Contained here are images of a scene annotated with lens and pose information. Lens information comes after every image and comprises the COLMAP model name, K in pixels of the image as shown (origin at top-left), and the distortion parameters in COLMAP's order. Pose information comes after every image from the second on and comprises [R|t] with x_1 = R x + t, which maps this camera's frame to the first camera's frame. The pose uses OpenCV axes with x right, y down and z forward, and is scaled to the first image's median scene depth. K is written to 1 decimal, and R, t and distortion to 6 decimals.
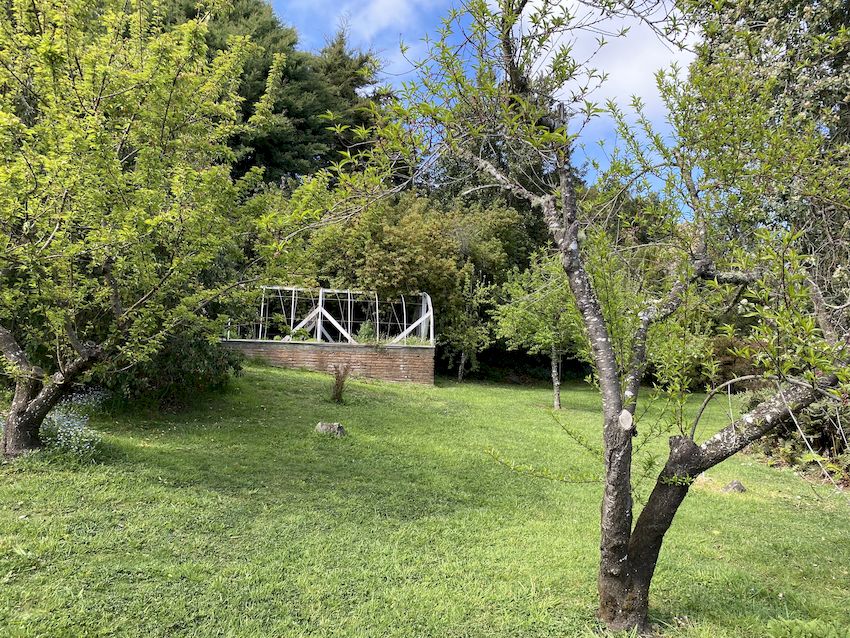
lens RADIAL K [[638.2, 0, 425.0], [0, 638.2, 318.1], [0, 0, 1]] dist [0.040098, -0.049159]
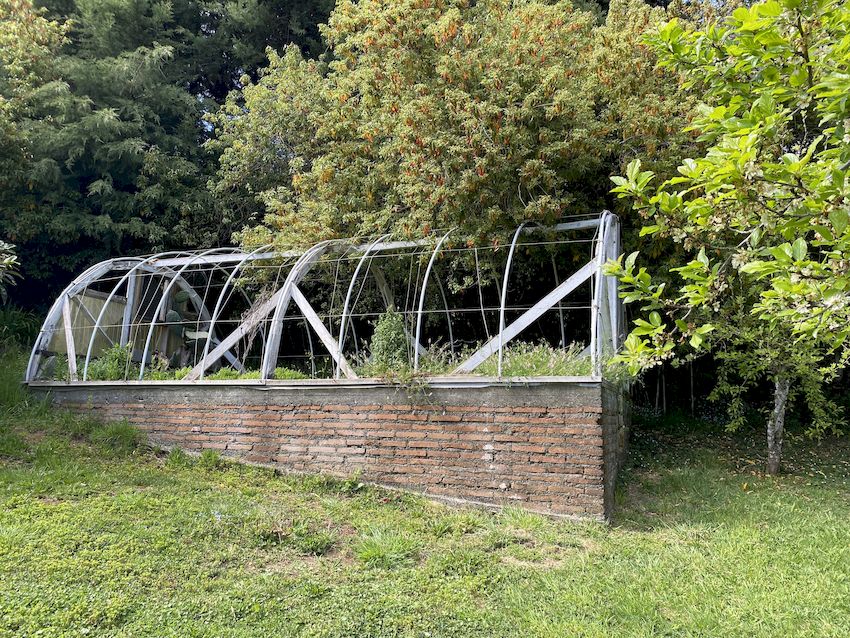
lens RADIAL K [[638.2, 0, 424.7], [0, 638.2, 323.2], [0, 0, 1]] dist [0.040098, -0.049159]
pose [[0.838206, -0.074723, -0.540211, 0.106114], [0.075272, 0.996940, -0.021104, 0.019787], [0.540134, -0.022974, 0.841265, 0.727361]]
